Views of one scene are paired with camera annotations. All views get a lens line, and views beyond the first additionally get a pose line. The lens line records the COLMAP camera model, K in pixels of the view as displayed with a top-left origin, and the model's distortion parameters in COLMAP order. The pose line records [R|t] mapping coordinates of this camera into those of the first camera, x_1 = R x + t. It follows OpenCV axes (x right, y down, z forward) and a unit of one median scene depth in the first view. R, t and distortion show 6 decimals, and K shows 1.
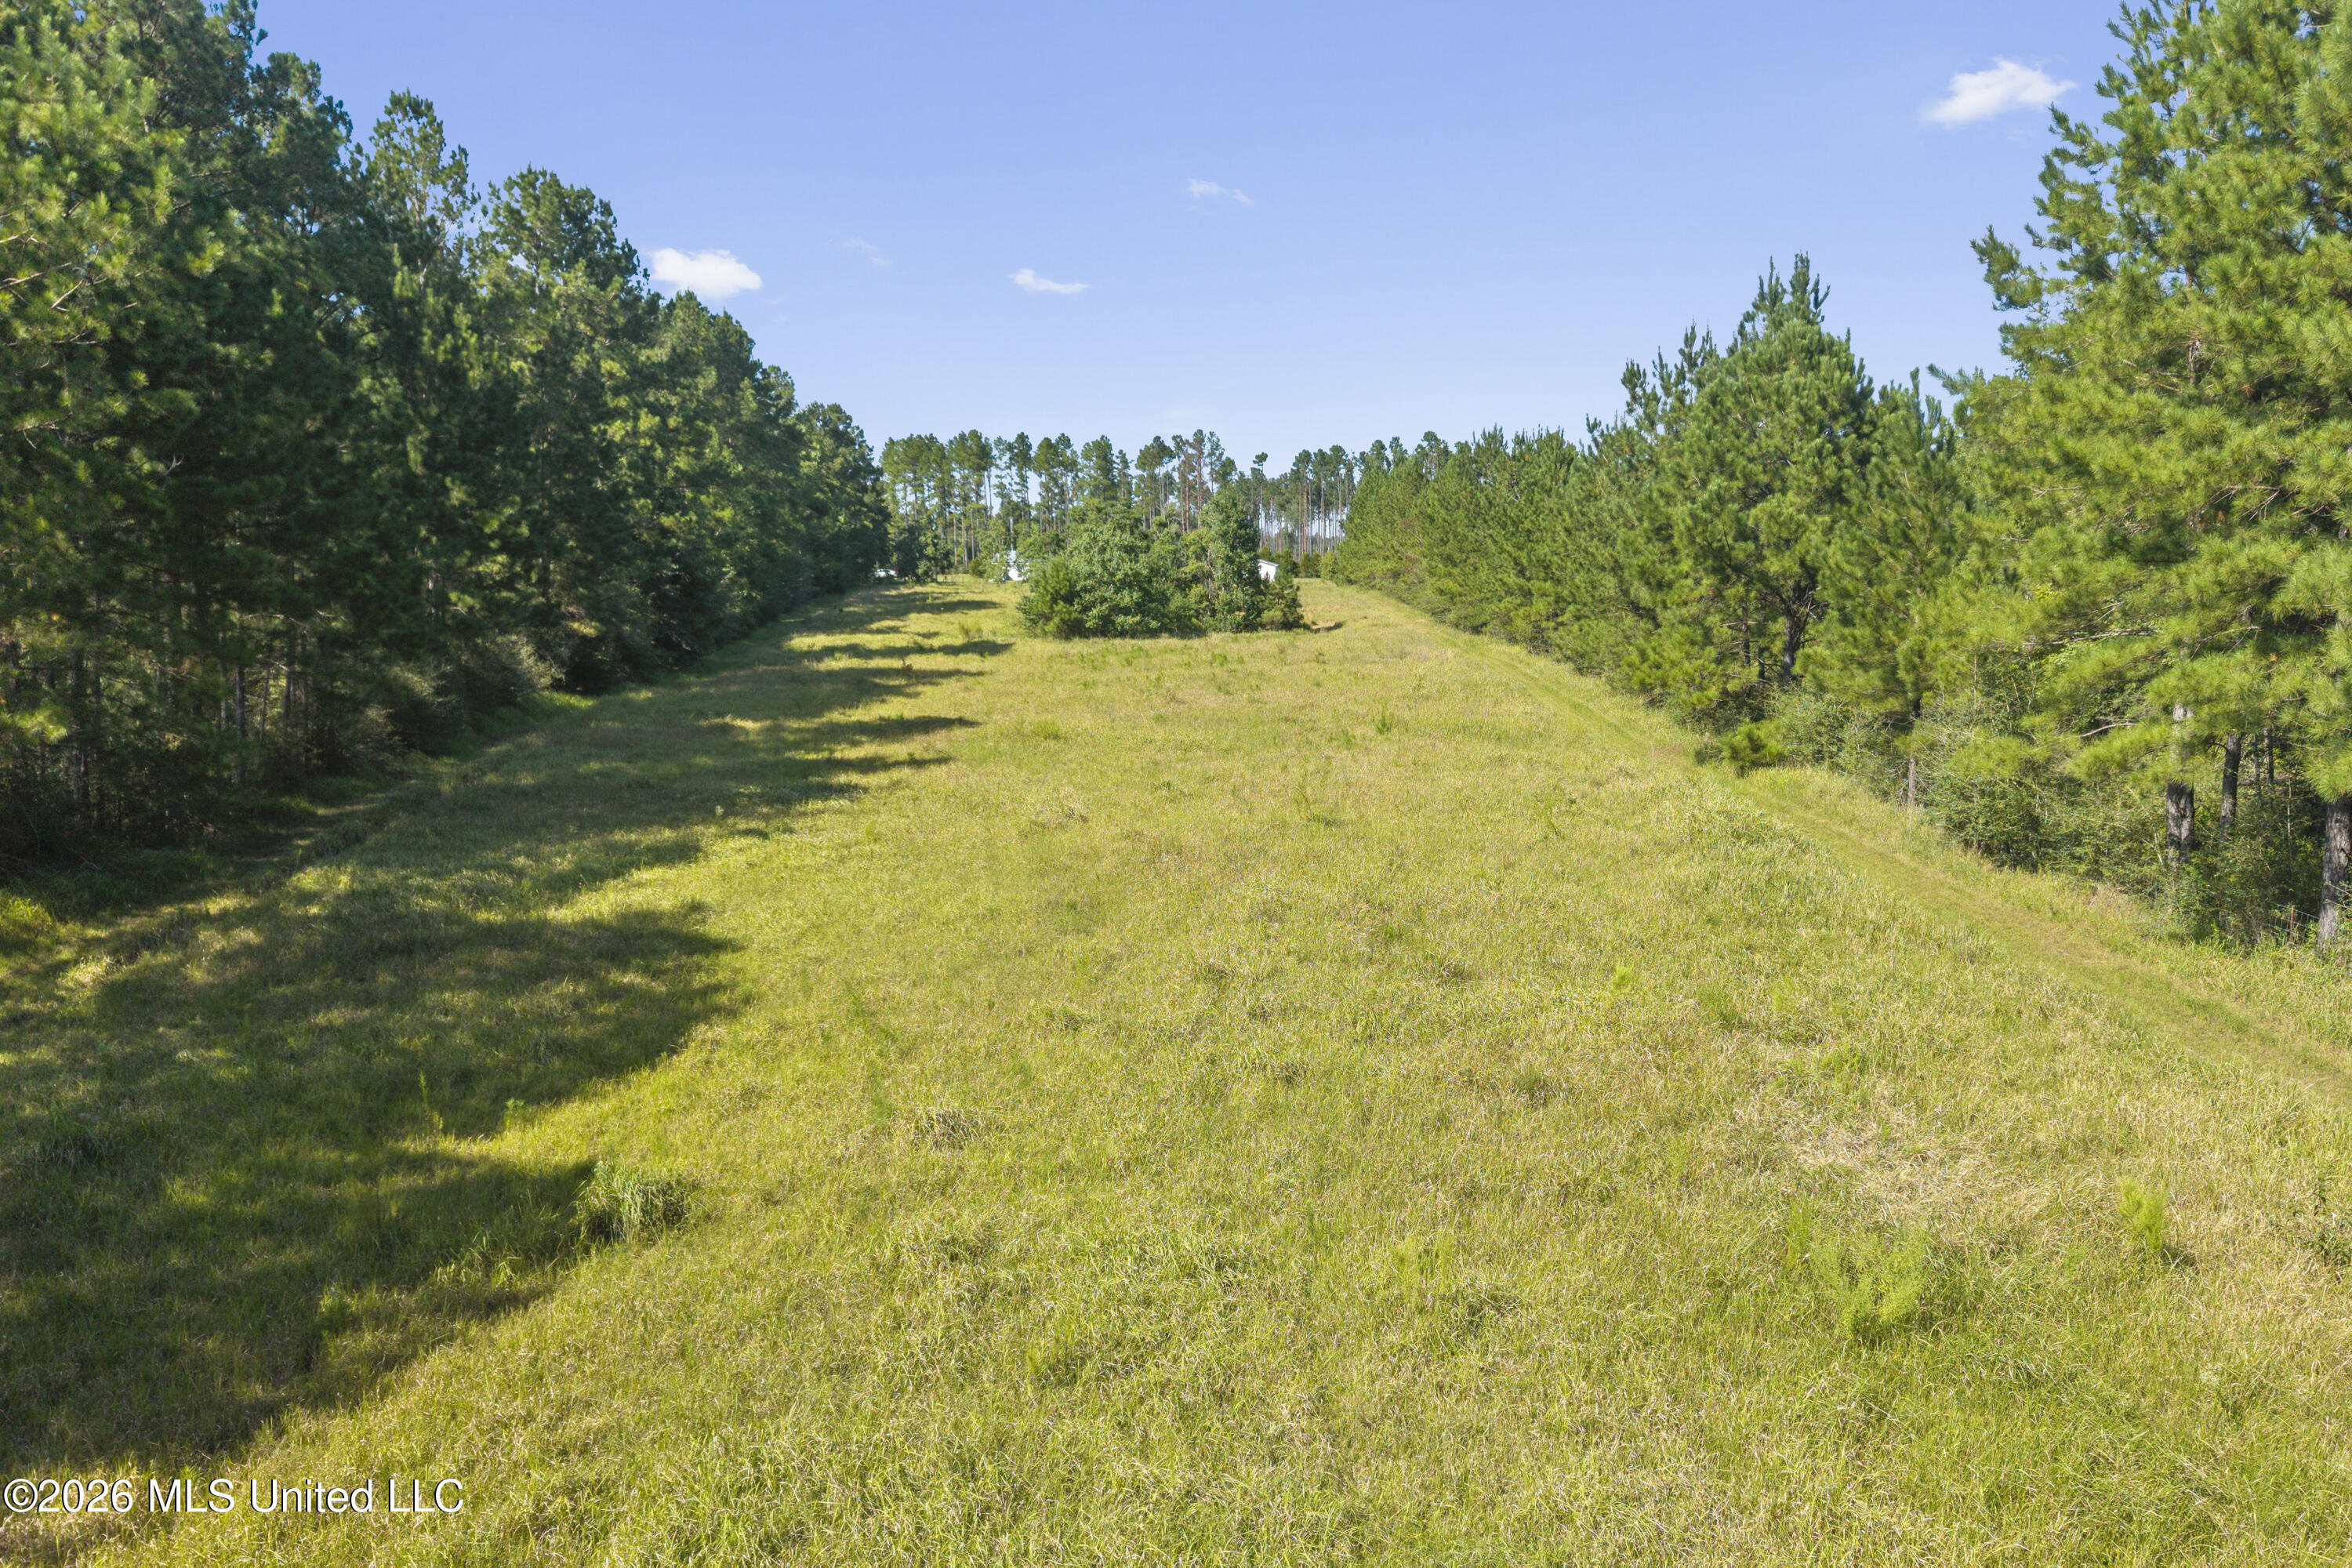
lens RADIAL K [[1875.6, 0, 1185.5], [0, 1875.6, 793.0], [0, 0, 1]] dist [0.078935, -0.098320]
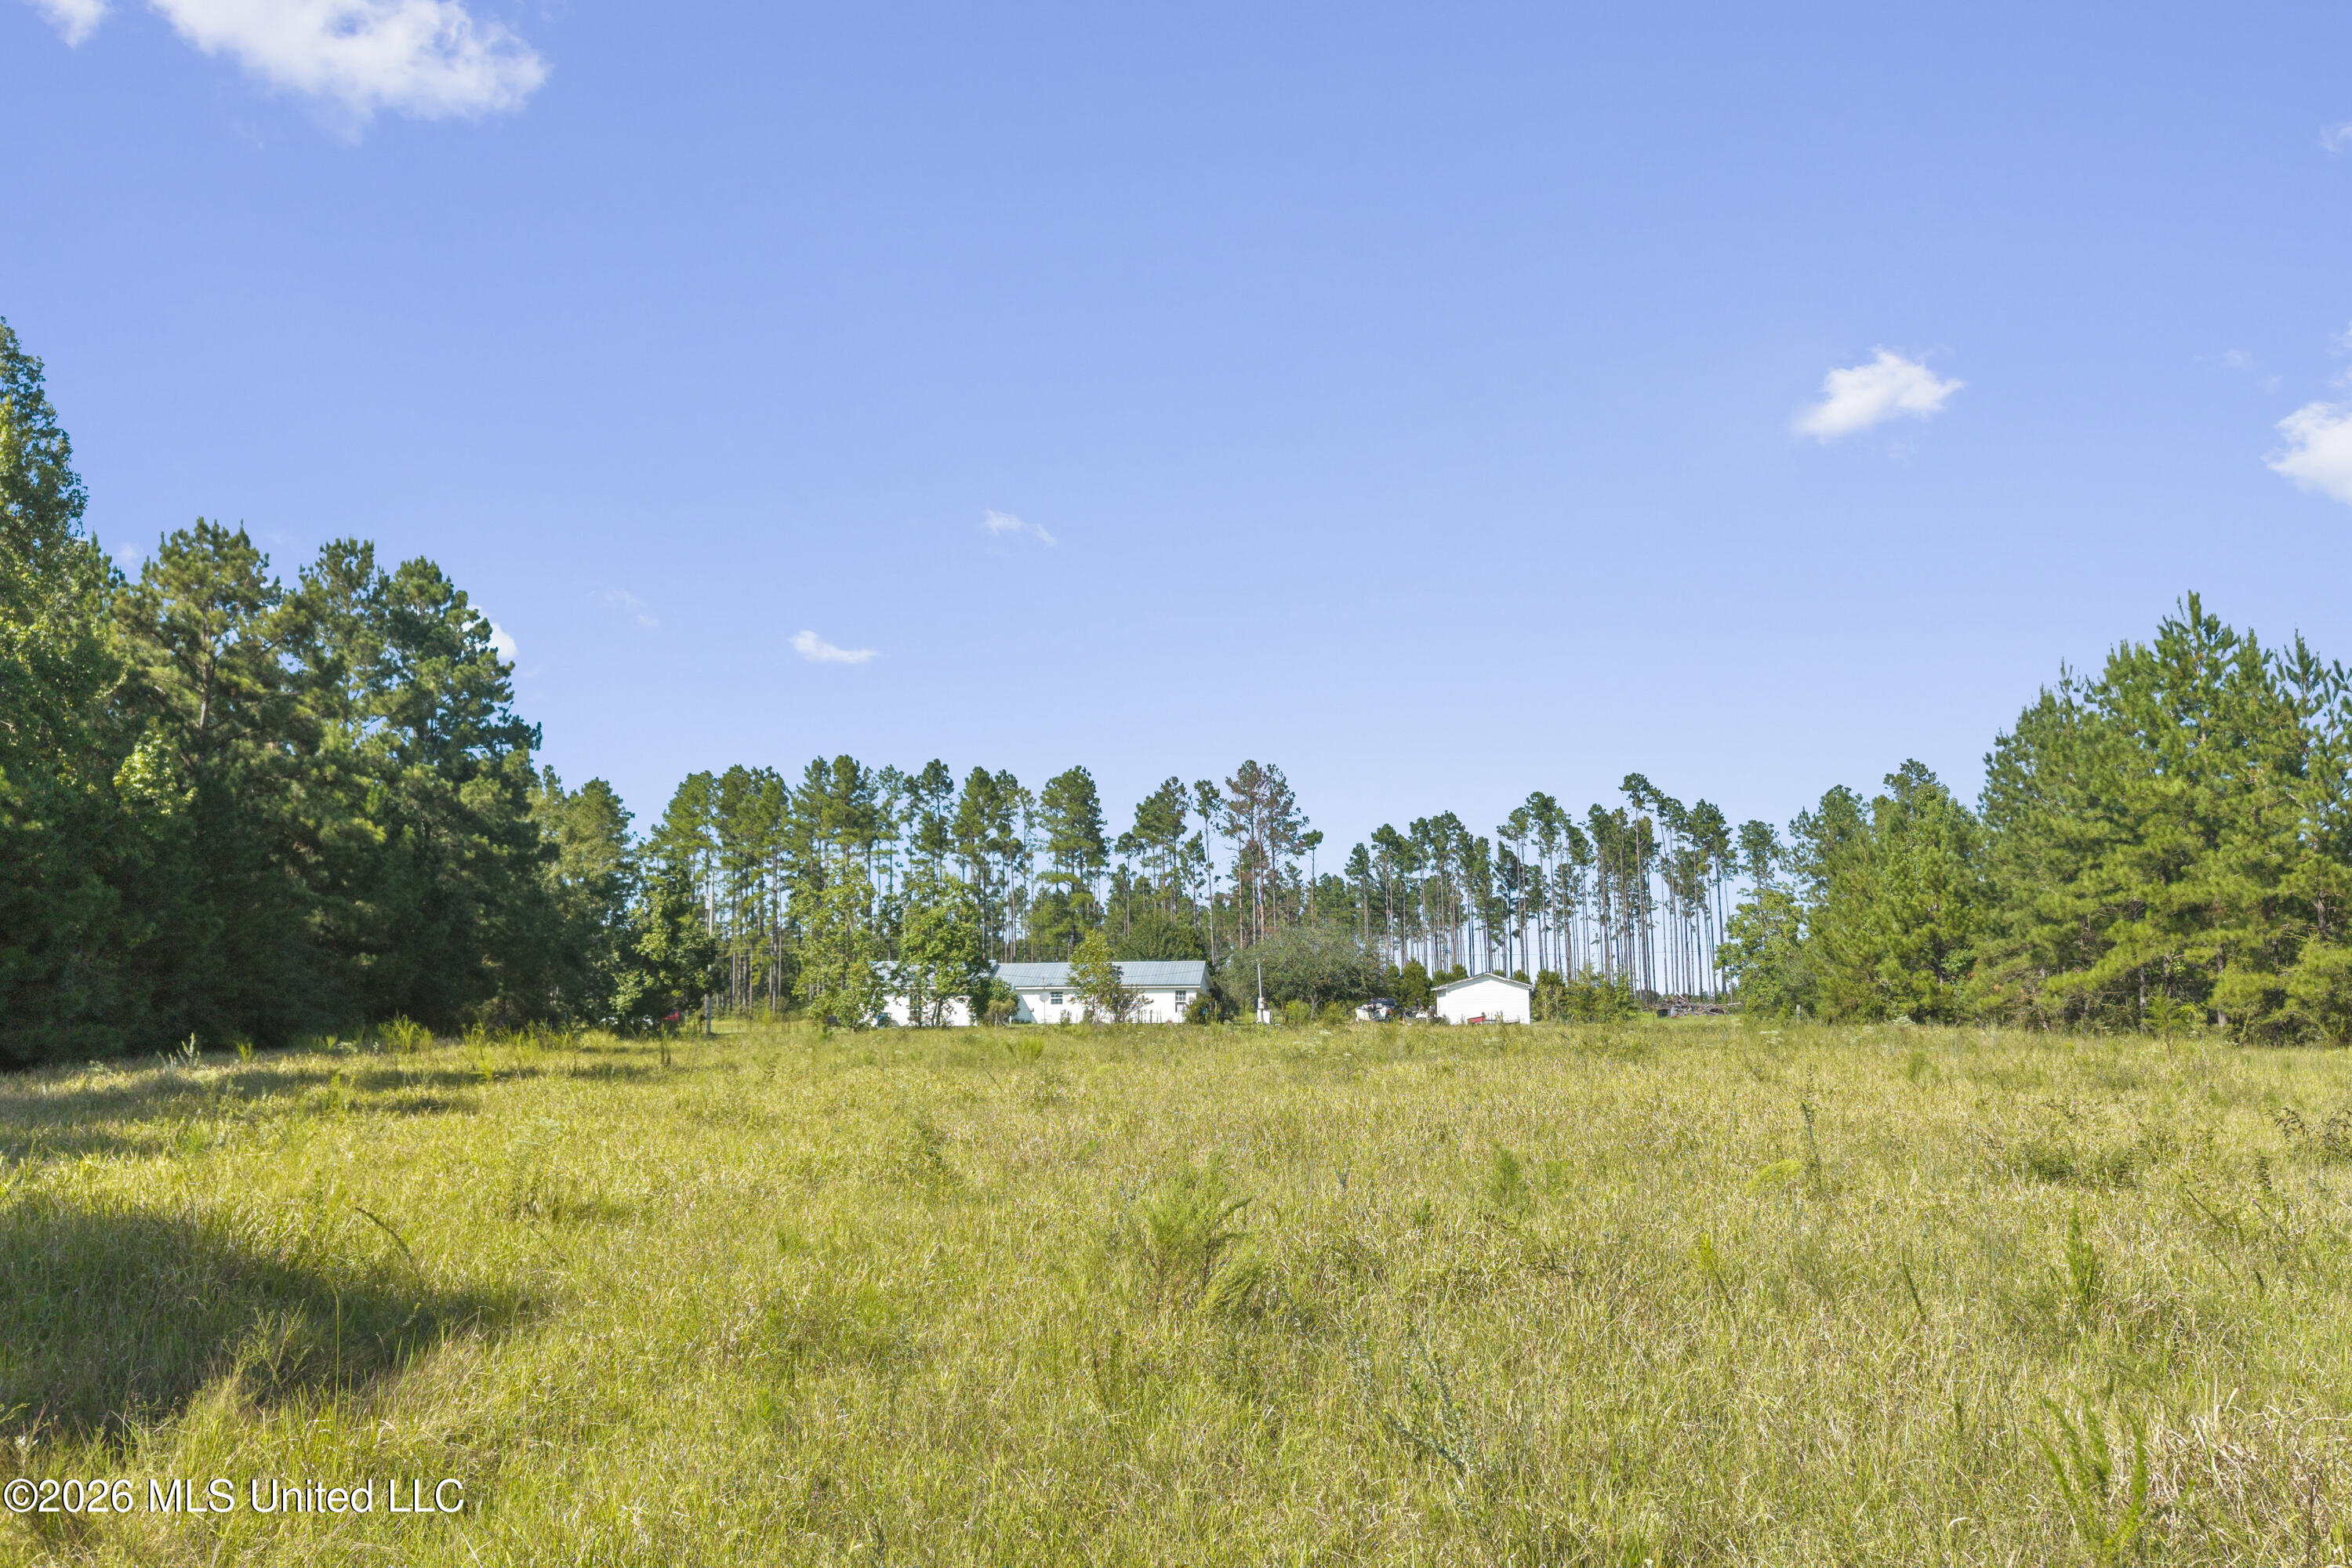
lens RADIAL K [[1875.6, 0, 1174.2], [0, 1875.6, 778.2], [0, 0, 1]] dist [0.078935, -0.098320]
pose [[0.999272, 0.003477, 0.038000, -0.093729], [0.006037, 0.968890, -0.247419, -0.127676], [-0.037678, 0.247468, 0.968163, 1.175570]]
